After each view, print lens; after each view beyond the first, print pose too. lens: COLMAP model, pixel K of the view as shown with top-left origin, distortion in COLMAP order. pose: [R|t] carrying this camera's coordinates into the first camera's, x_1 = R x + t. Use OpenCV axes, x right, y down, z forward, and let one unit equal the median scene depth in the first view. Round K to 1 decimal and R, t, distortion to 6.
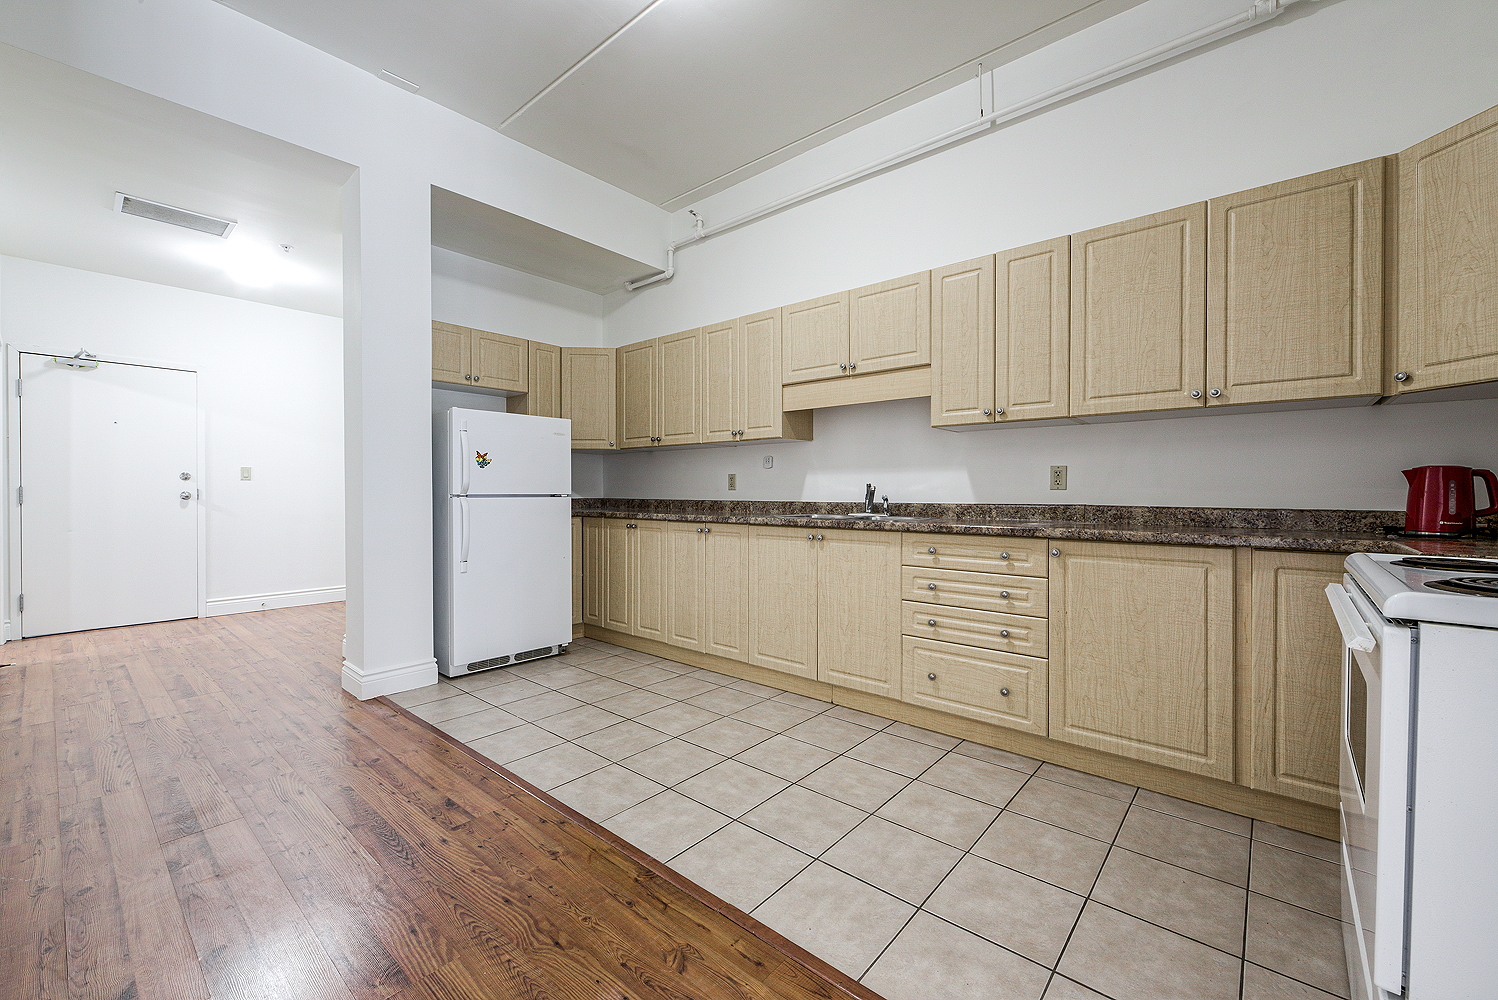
lens RADIAL K [[592.4, 0, 749.0], [0, 592.4, 500.0], [0, 0, 1]] dist [0.000153, 0.000080]
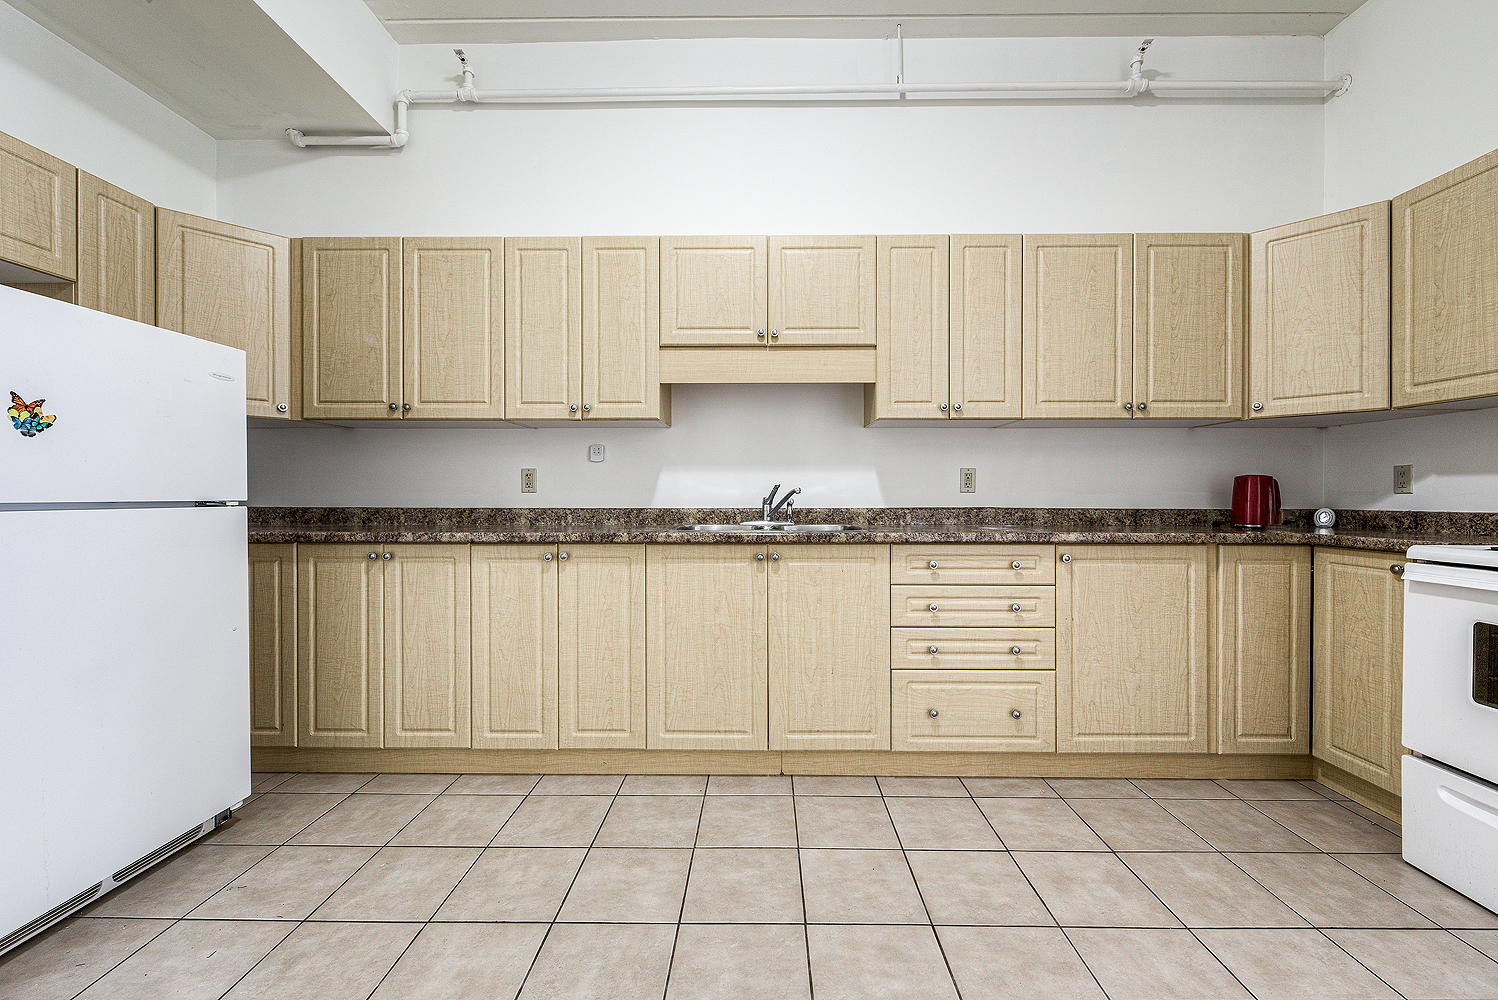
lens RADIAL K [[602.1, 0, 749.0], [0, 602.1, 500.0], [0, 0, 1]] dist [0.000569, -0.000270]
pose [[0.773132, -0.006960, 0.634208, -0.426070], [0.009786, 0.999952, -0.000955, -0.007988], [-0.634170, 0.006944, 0.773162, 0.488251]]
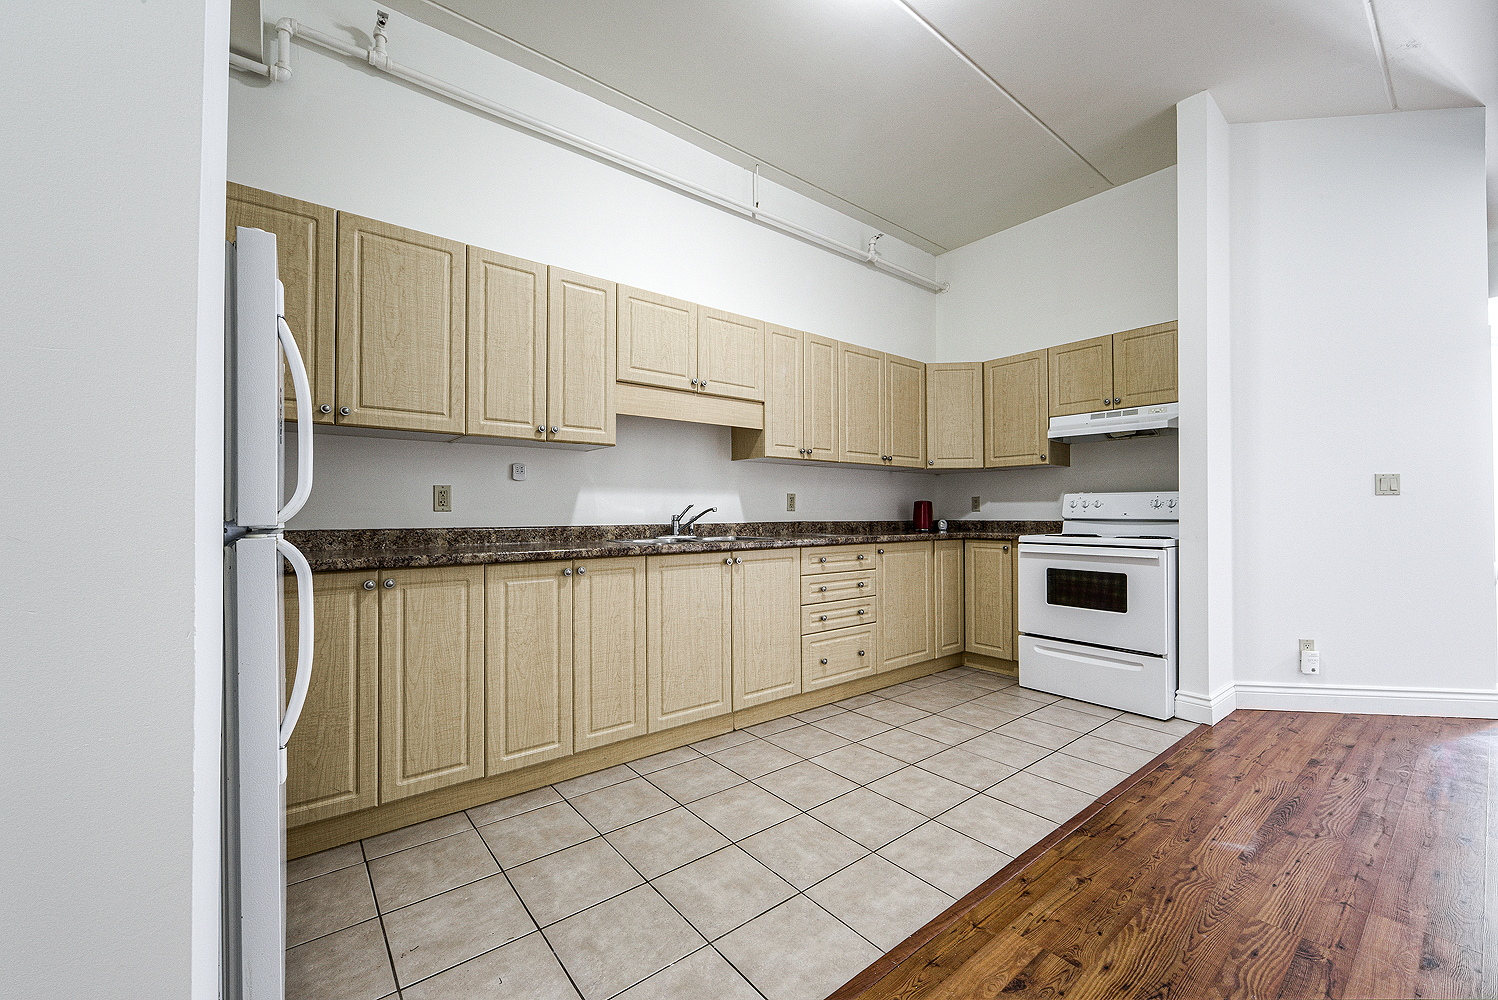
lens RADIAL K [[598.2, 0, 758.9], [0, 598.2, 507.0], [0, 0, 1]] dist [0.000207, -0.000197]
pose [[0.185568, 0.006341, 0.982611, -0.925990], [0.016203, 0.999823, -0.009512, -0.015360], [-0.982498, 0.017687, 0.185432, 0.874304]]
